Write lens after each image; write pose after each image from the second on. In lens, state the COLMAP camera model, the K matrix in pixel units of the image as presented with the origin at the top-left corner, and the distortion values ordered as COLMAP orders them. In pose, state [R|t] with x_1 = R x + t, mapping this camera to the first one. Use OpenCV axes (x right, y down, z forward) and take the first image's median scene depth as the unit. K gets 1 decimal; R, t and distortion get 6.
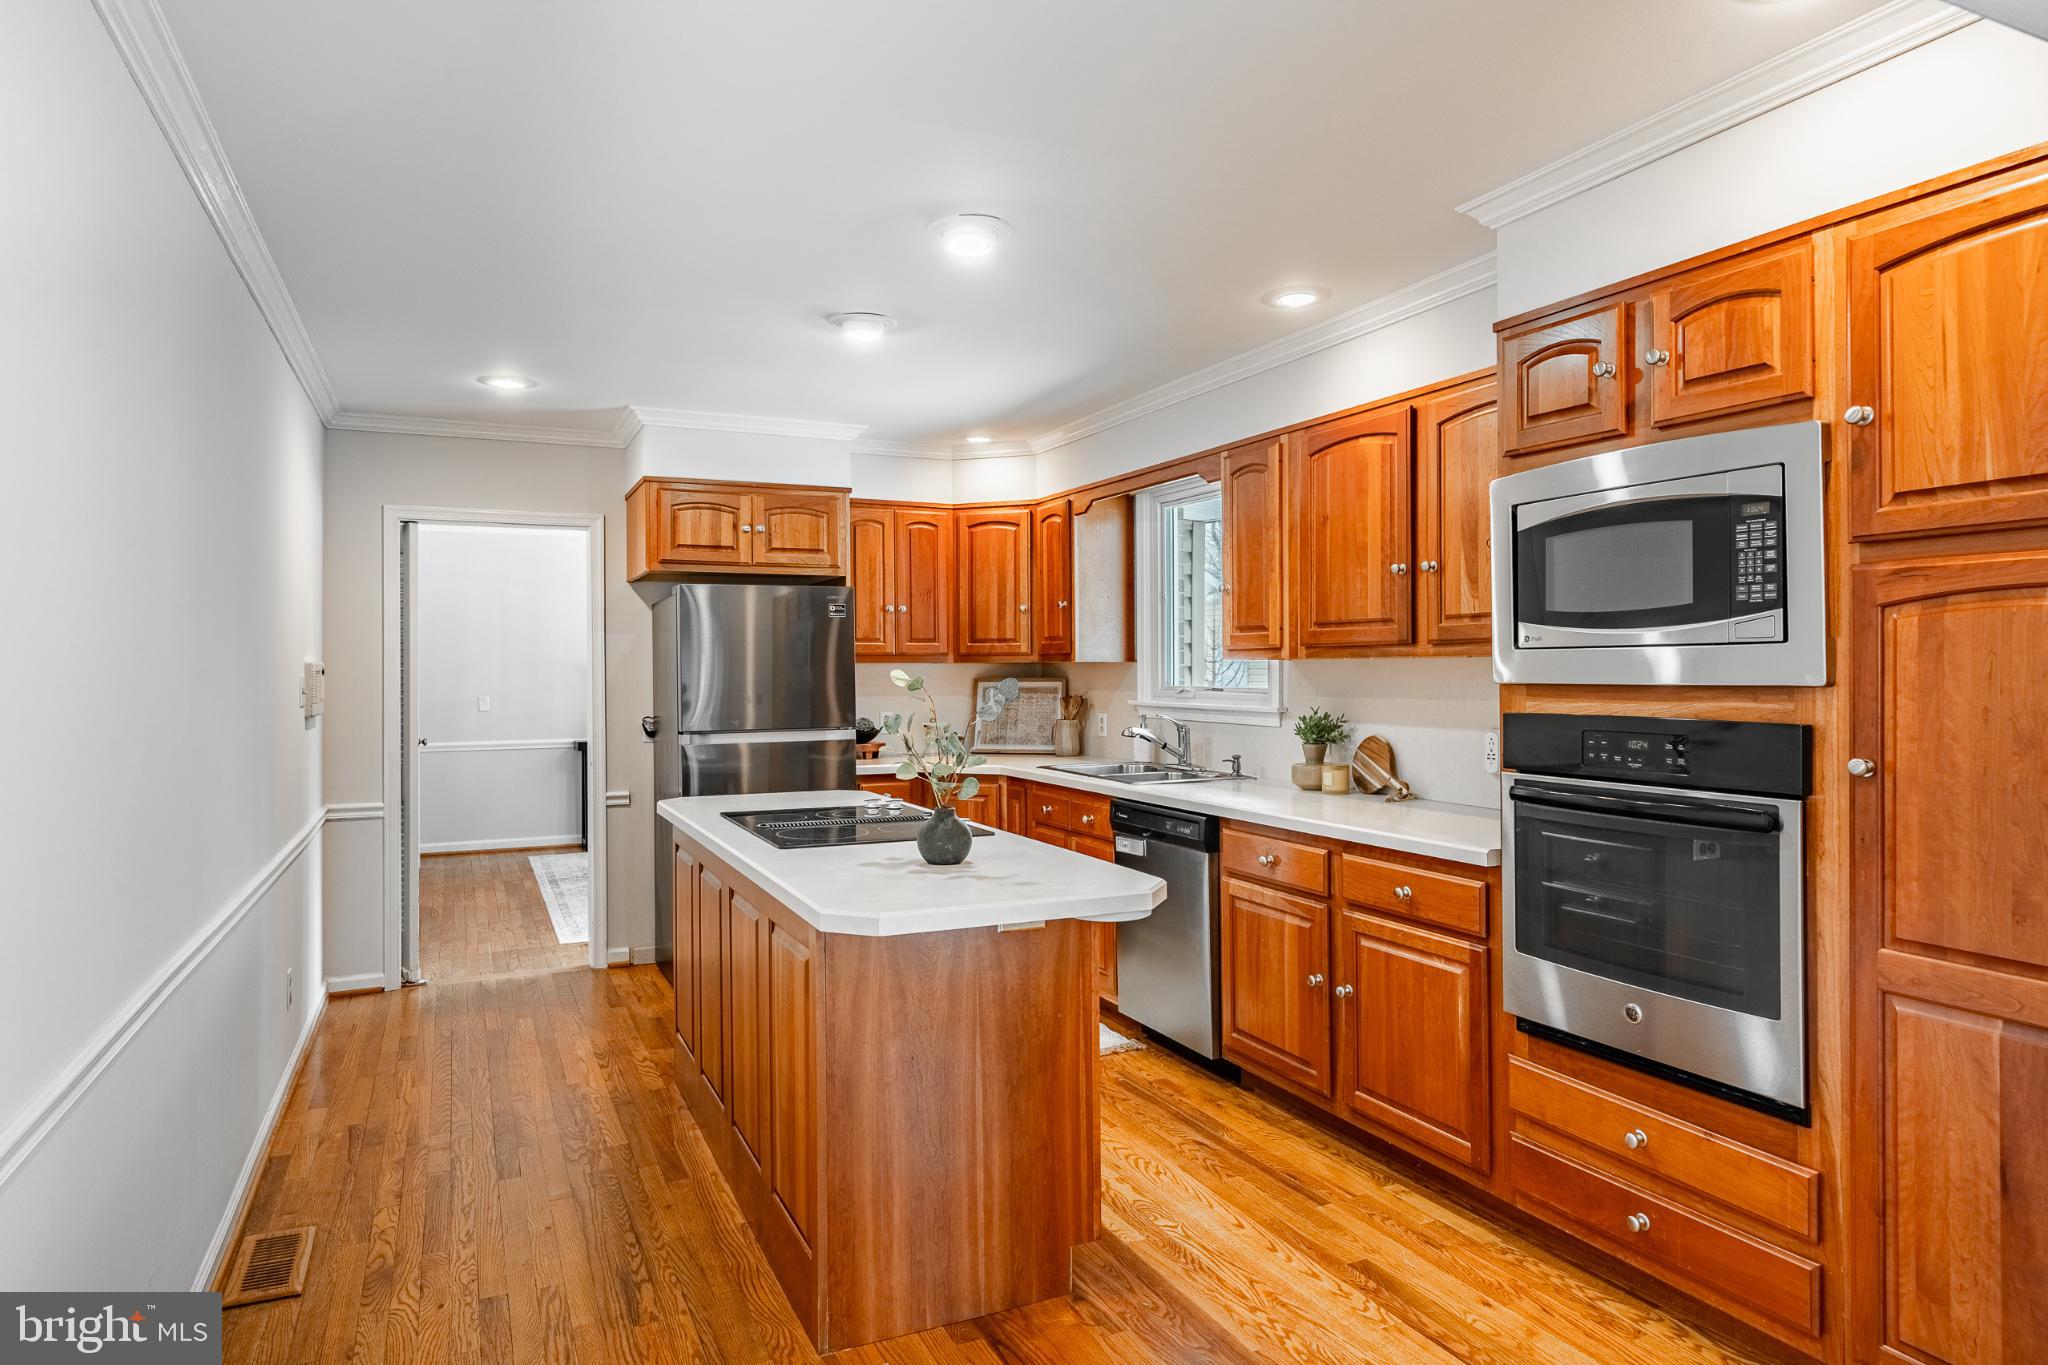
lens RADIAL K [[1209.5, 0, 1022.7], [0, 1209.5, 664.4], [0, 0, 1]] dist [-0.028934, -0.000362]
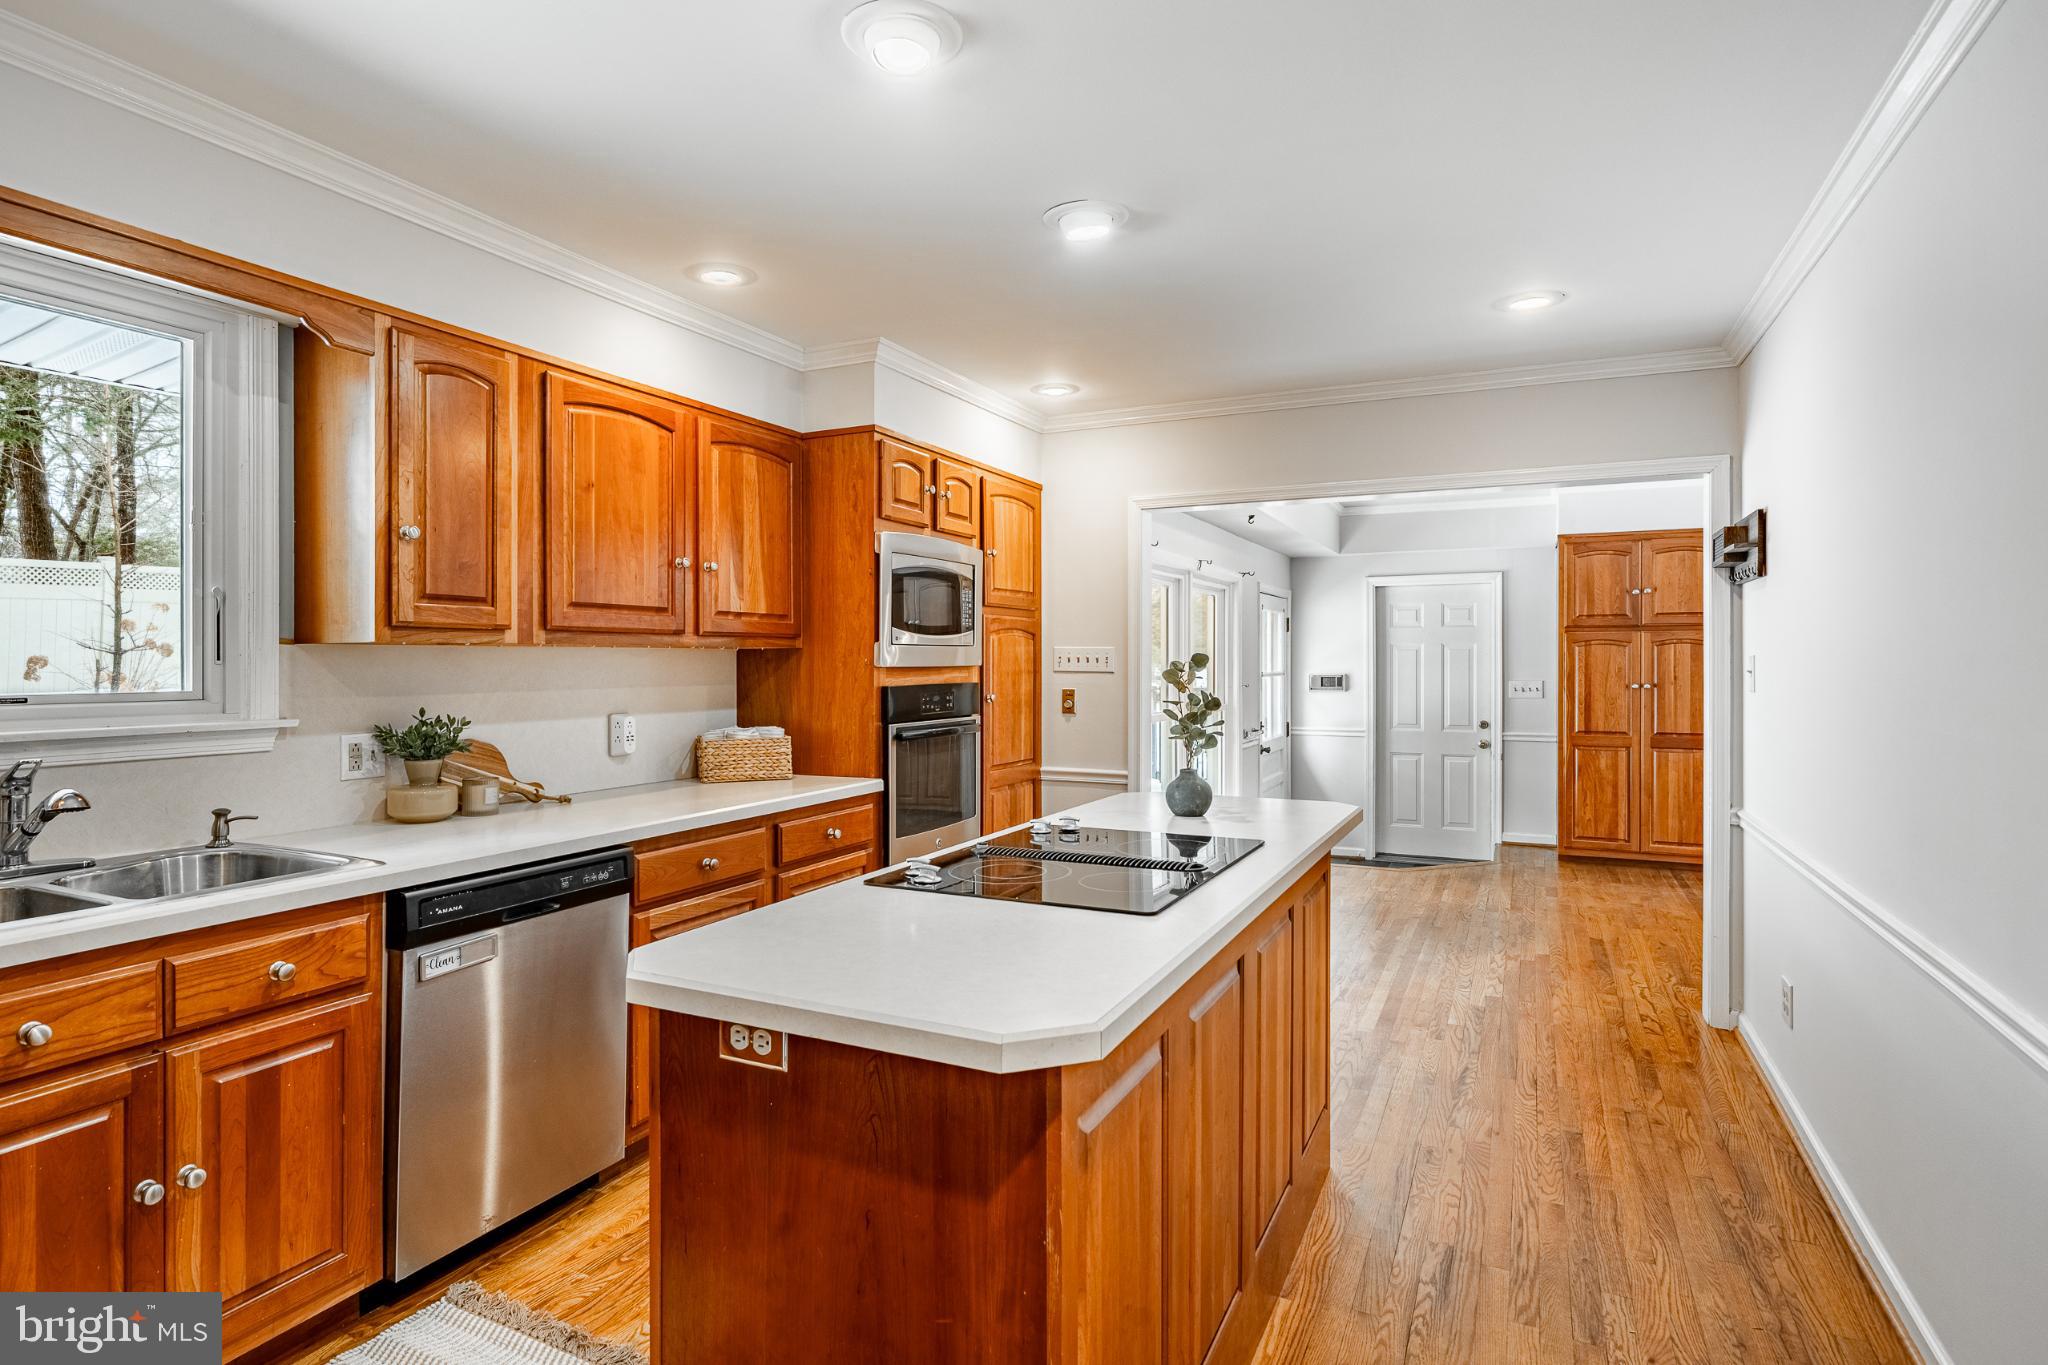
lens RADIAL K [[1051.0, 0, 1020.8], [0, 1051.0, 666.5], [0, 0, 1]] dist [-0.003868, -0.000564]
pose [[-0.630076, 0.004708, 0.776519, -0.861987], [0.006146, 0.999981, -0.001076, 0.020738], [-0.776509, 0.004094, -0.630092, 1.997685]]
